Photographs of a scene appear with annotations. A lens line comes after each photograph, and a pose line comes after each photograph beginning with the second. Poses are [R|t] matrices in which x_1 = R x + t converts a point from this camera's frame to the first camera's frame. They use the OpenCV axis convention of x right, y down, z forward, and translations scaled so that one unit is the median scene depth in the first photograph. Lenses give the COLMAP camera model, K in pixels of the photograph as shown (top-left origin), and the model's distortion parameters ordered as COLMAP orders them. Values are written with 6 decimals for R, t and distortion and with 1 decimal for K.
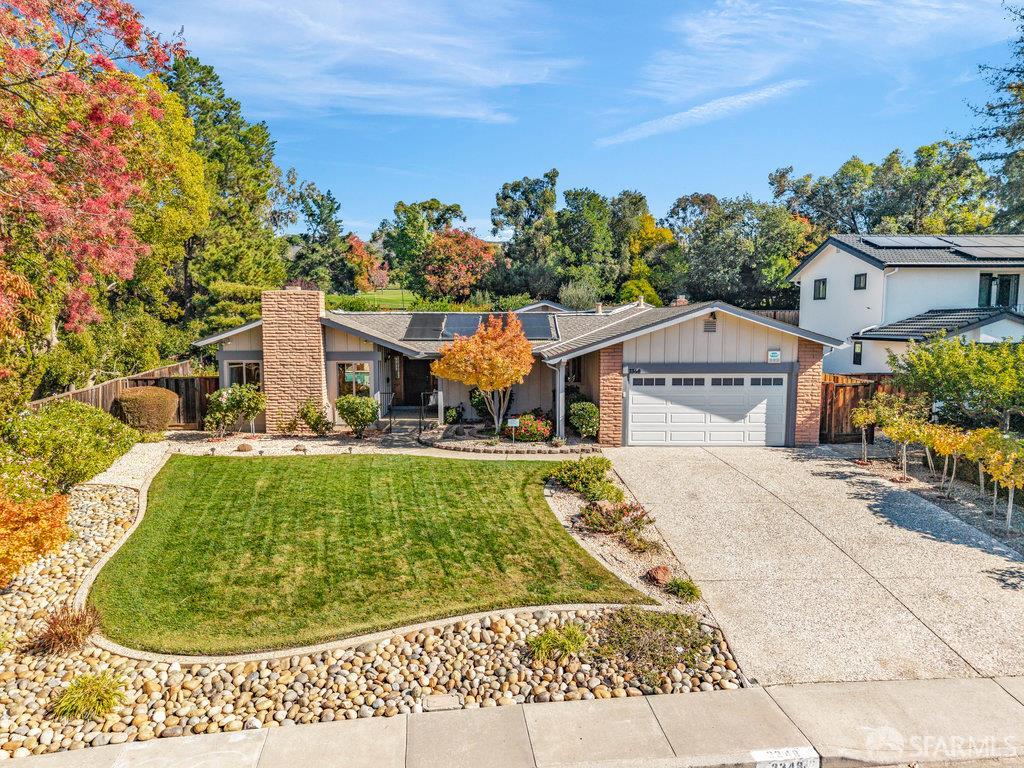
lens RADIAL K [[709.6, 0, 512.0], [0, 709.6, 384.0], [0, 0, 1]] dist [0.019449, -0.002933]
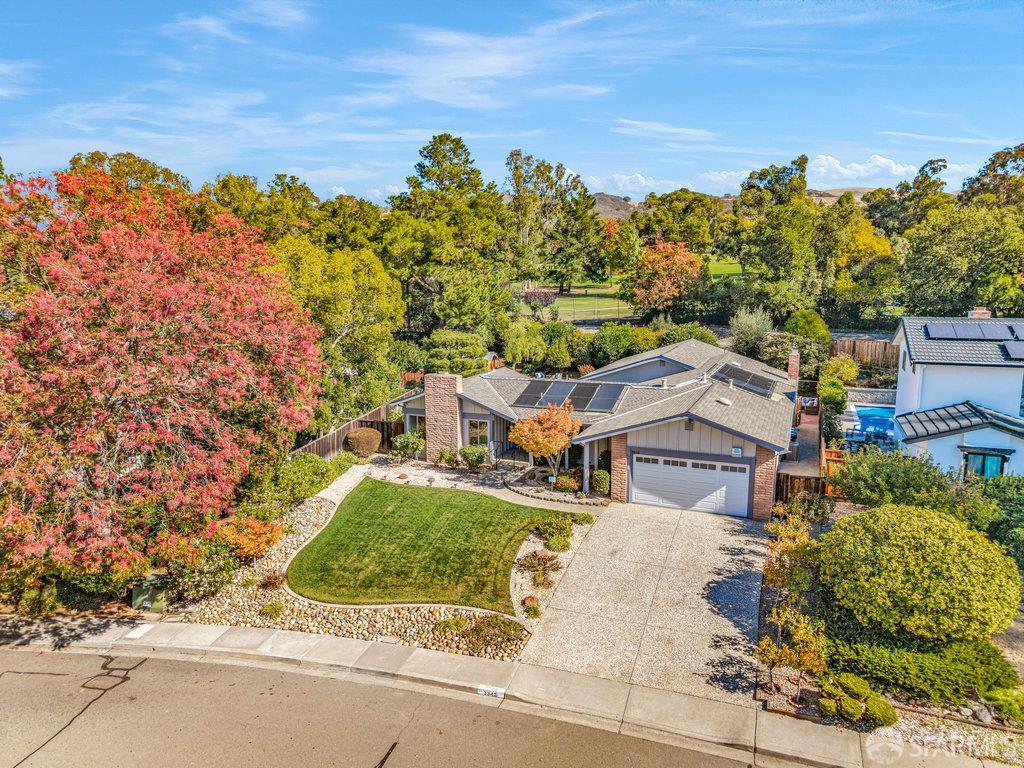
lens RADIAL K [[743.1, 0, 512.0], [0, 743.1, 384.0], [0, 0, 1]] dist [0.031461, -0.002609]
pose [[0.905039, 0.061095, -0.420917, 0.564627], [-0.024304, 0.995441, 0.092228, -0.285619], [0.424633, -0.073240, 0.902398, -0.449166]]
